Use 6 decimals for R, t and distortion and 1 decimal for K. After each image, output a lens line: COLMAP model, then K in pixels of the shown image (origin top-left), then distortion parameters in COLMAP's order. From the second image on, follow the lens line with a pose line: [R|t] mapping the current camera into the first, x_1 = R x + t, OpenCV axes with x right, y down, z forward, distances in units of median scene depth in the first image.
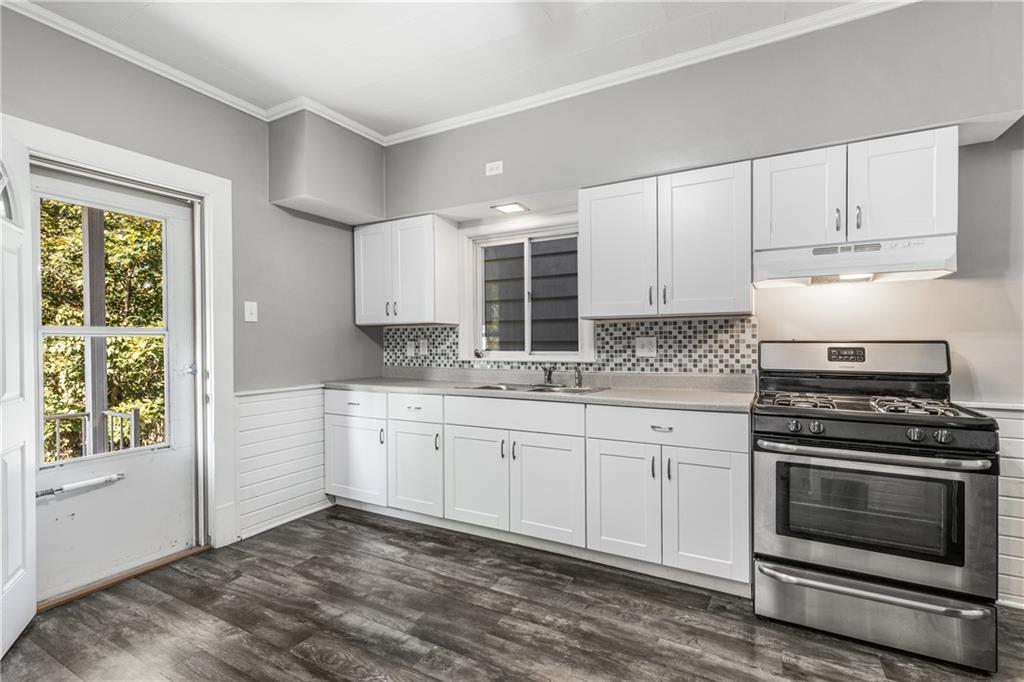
lens RADIAL K [[481.0, 0, 514.5], [0, 481.0, 342.6], [0, 0, 1]] dist [0.001755, -0.000235]
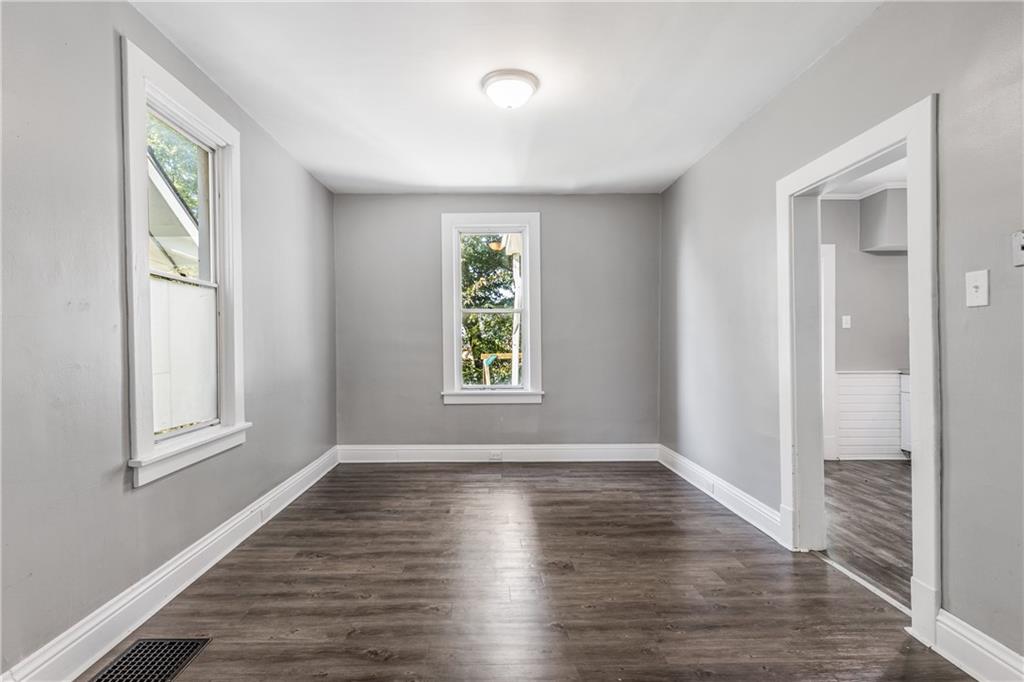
lens RADIAL K [[510.0, 0, 493.4], [0, 510.0, 349.0], [0, 0, 1]] dist [0.000365, -0.000007]
pose [[0.483049, 0.011008, -0.875524, 0.379423], [-0.000757, 0.999926, 0.012155, 0.006822], [0.875593, -0.005209, 0.483021, -0.865559]]
